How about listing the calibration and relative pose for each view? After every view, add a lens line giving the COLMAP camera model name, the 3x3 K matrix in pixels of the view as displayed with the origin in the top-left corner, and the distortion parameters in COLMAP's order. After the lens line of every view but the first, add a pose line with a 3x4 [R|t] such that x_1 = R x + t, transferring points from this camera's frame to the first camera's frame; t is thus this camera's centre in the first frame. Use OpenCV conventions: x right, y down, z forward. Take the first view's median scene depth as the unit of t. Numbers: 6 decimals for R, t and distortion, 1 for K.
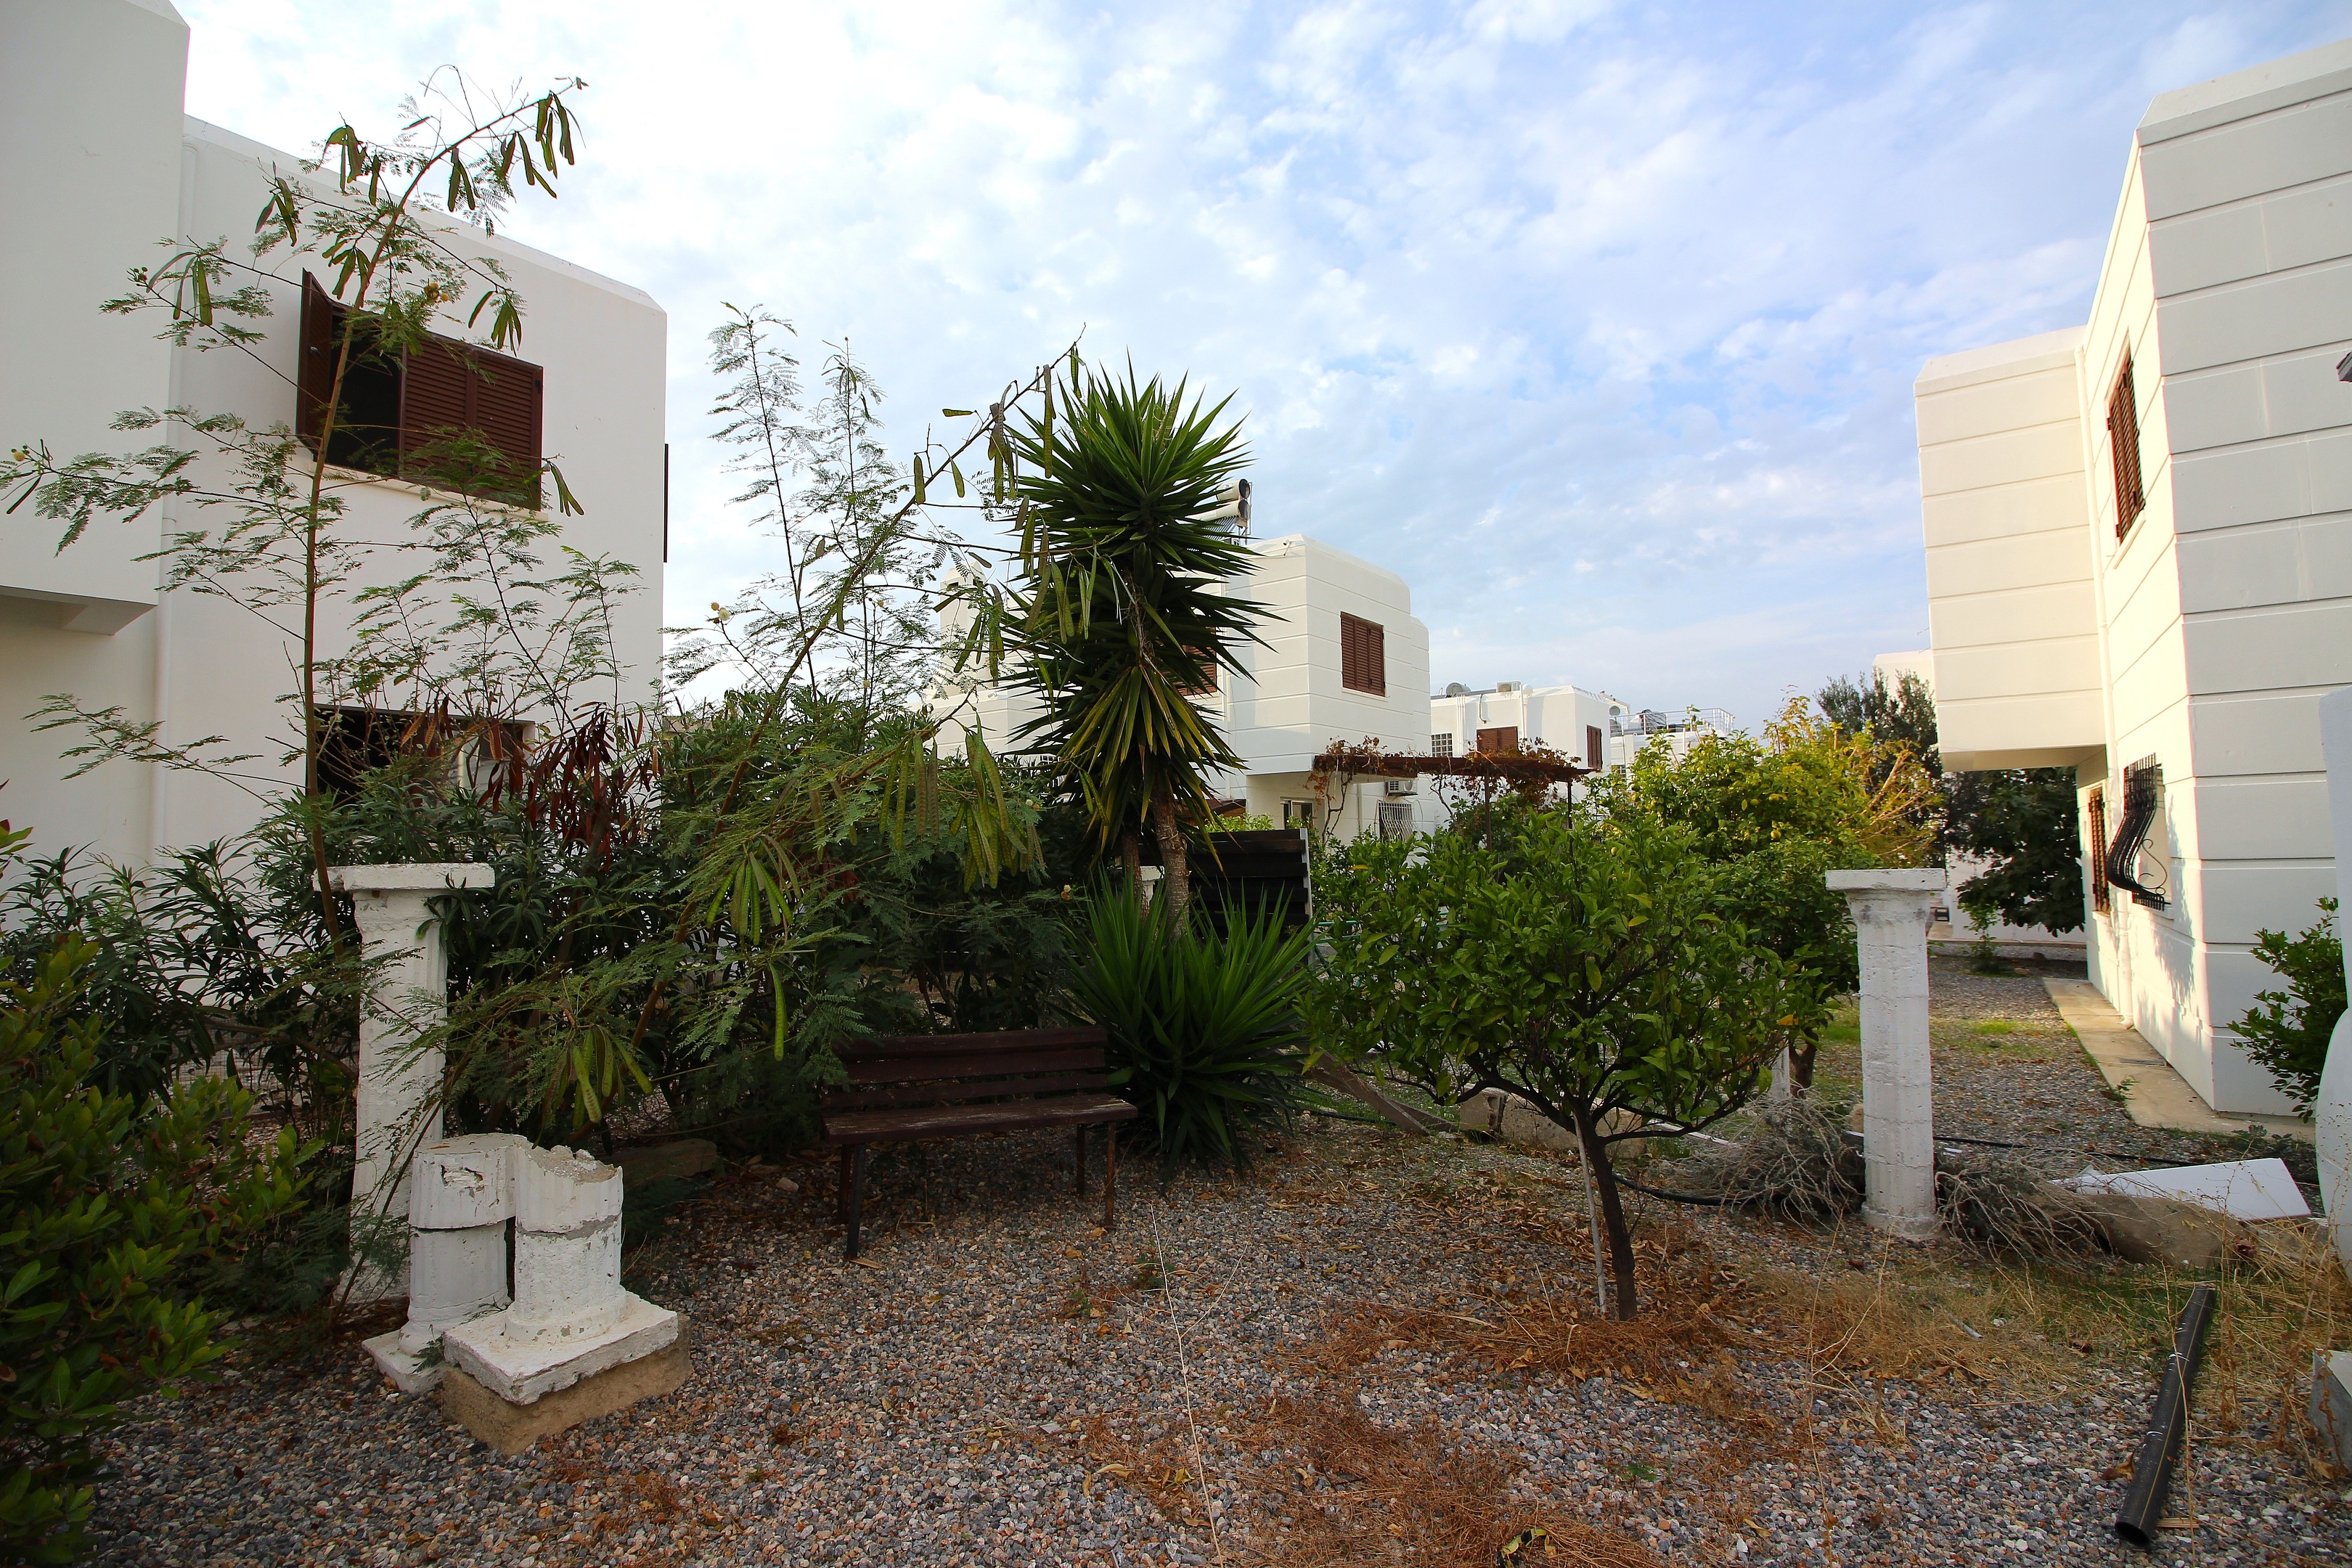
lens RADIAL K [[1089.8, 0, 1173.6], [0, 1089.8, 787.1], [0, 0, 1]] dist [0.001086, -0.011973]
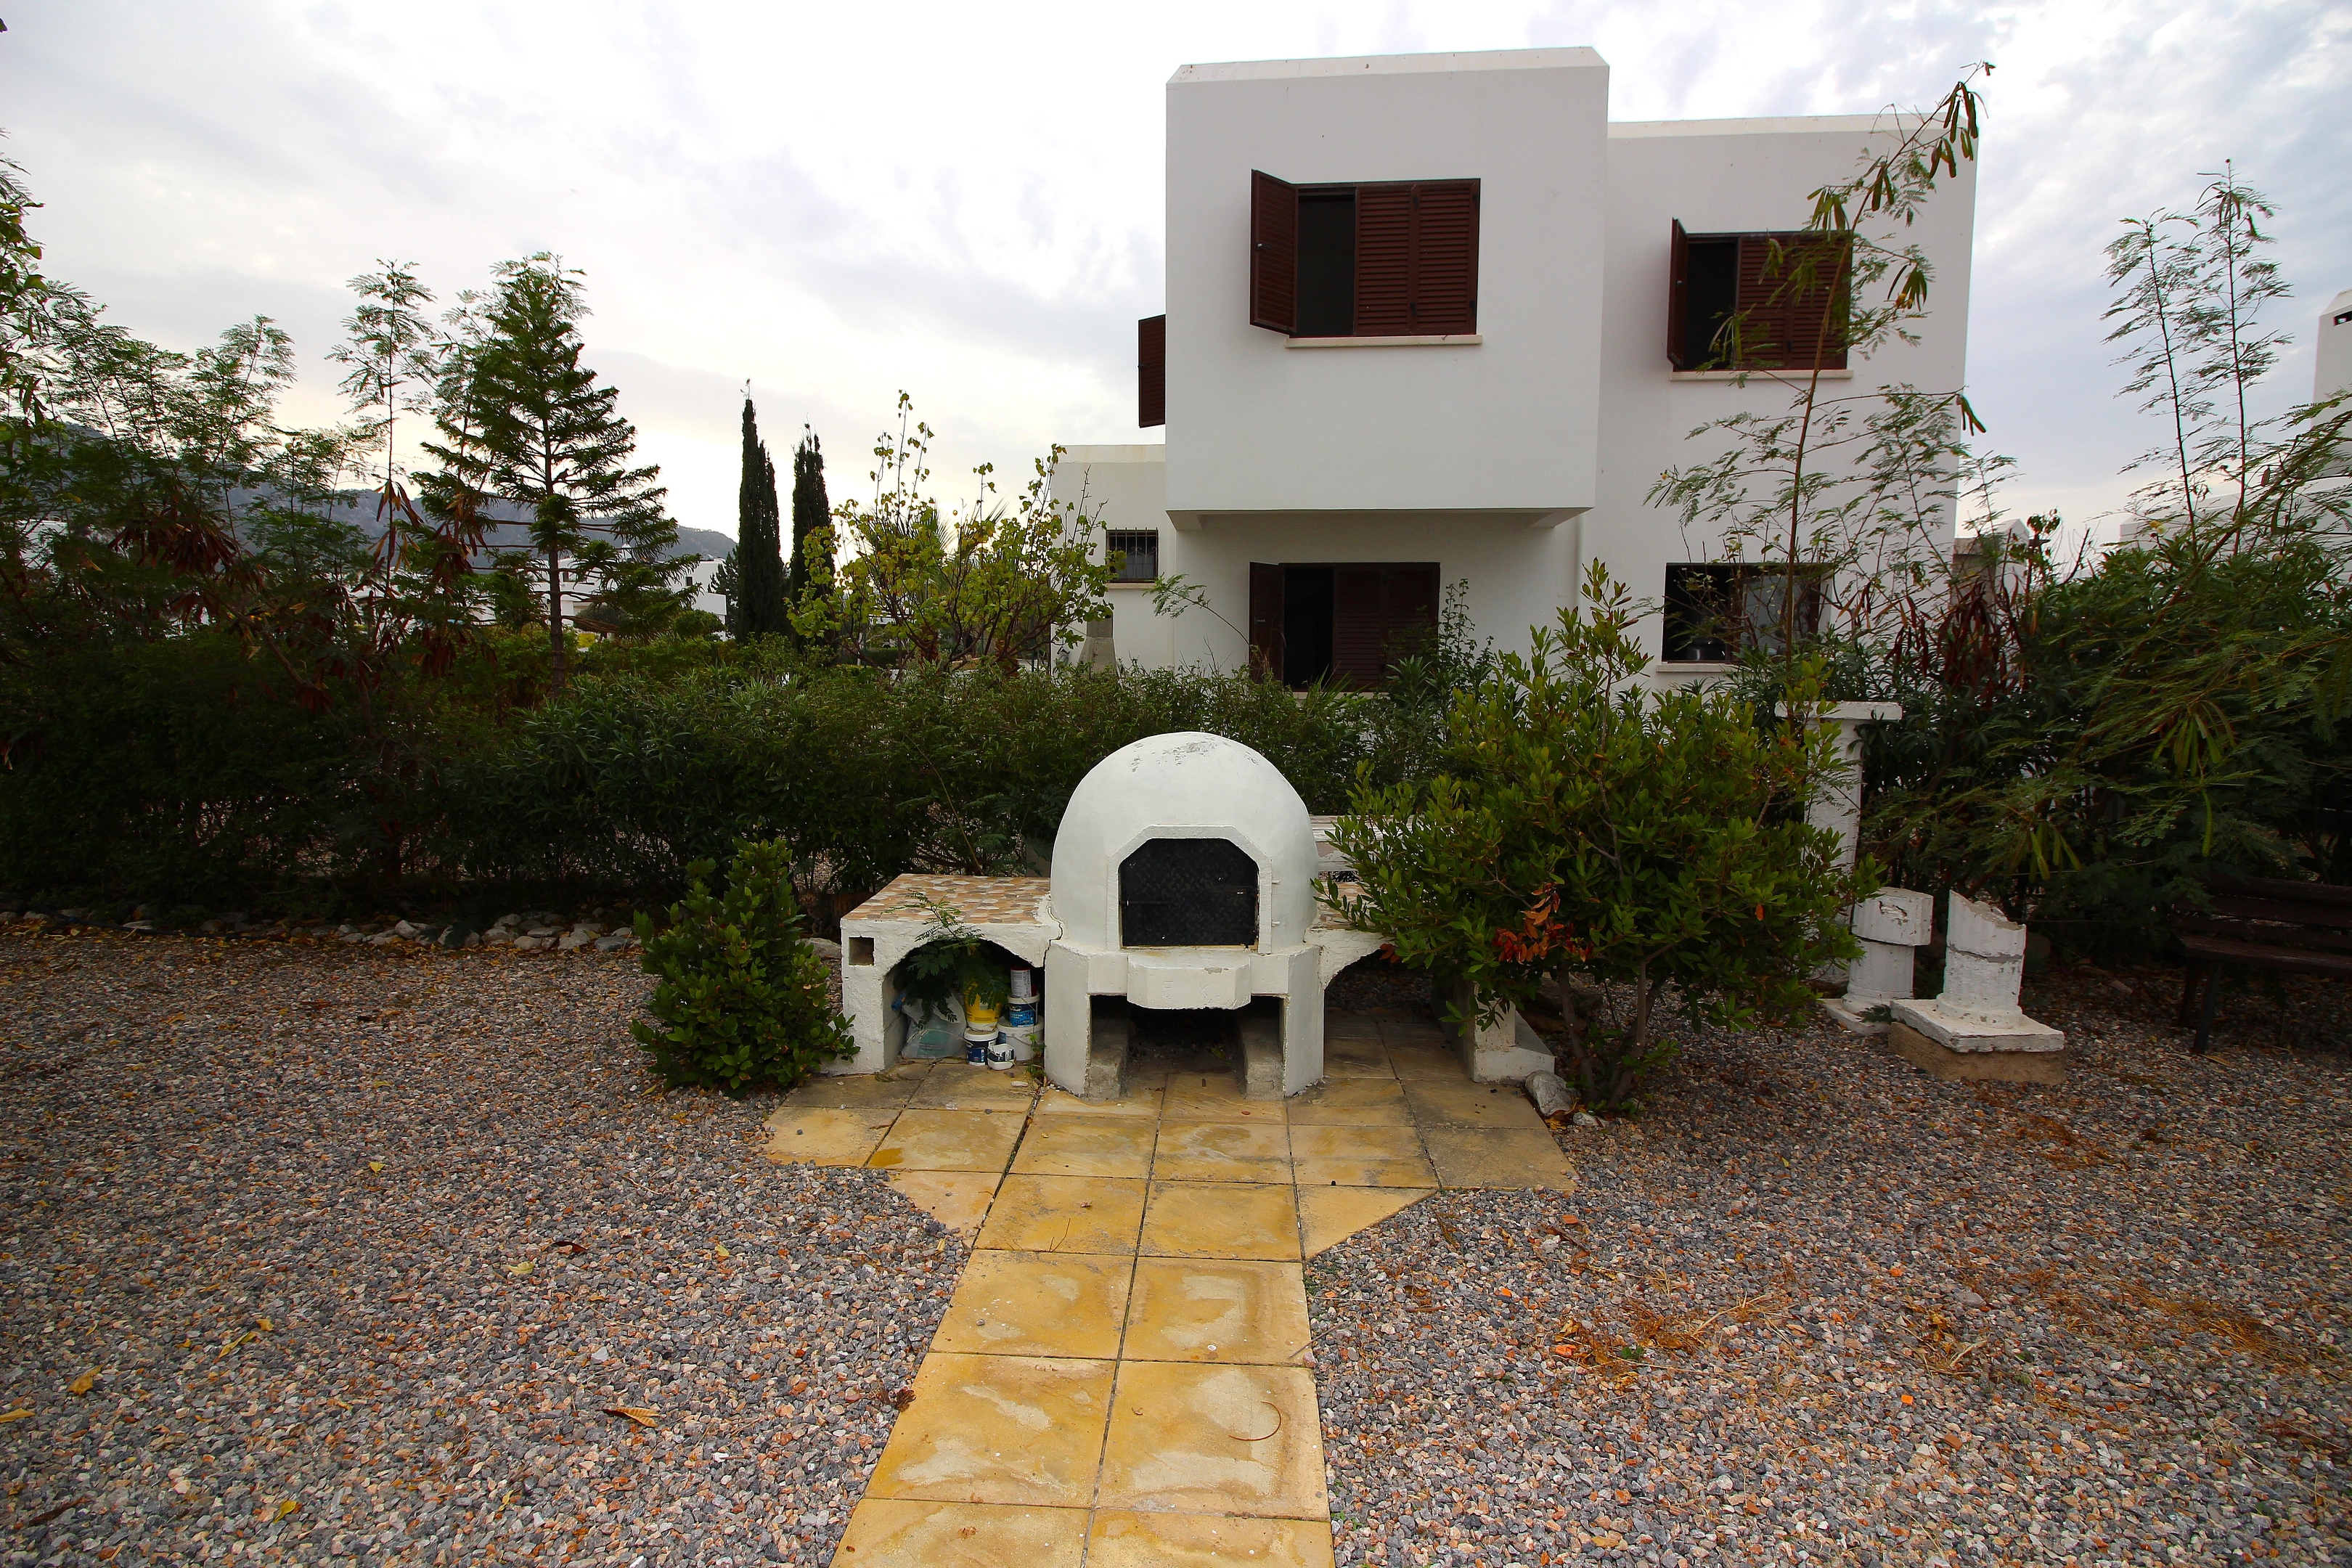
lens RADIAL K [[1053.6, 0, 1175.6], [0, 1053.6, 780.8], [0, 0, 1]] dist [-0.036109, 0.000012]
pose [[0.515250, 0.102936, -0.850836, 0.041902], [0.036889, 0.989177, 0.142013, -0.065480], [0.856246, -0.104559, 0.505876, -0.578984]]
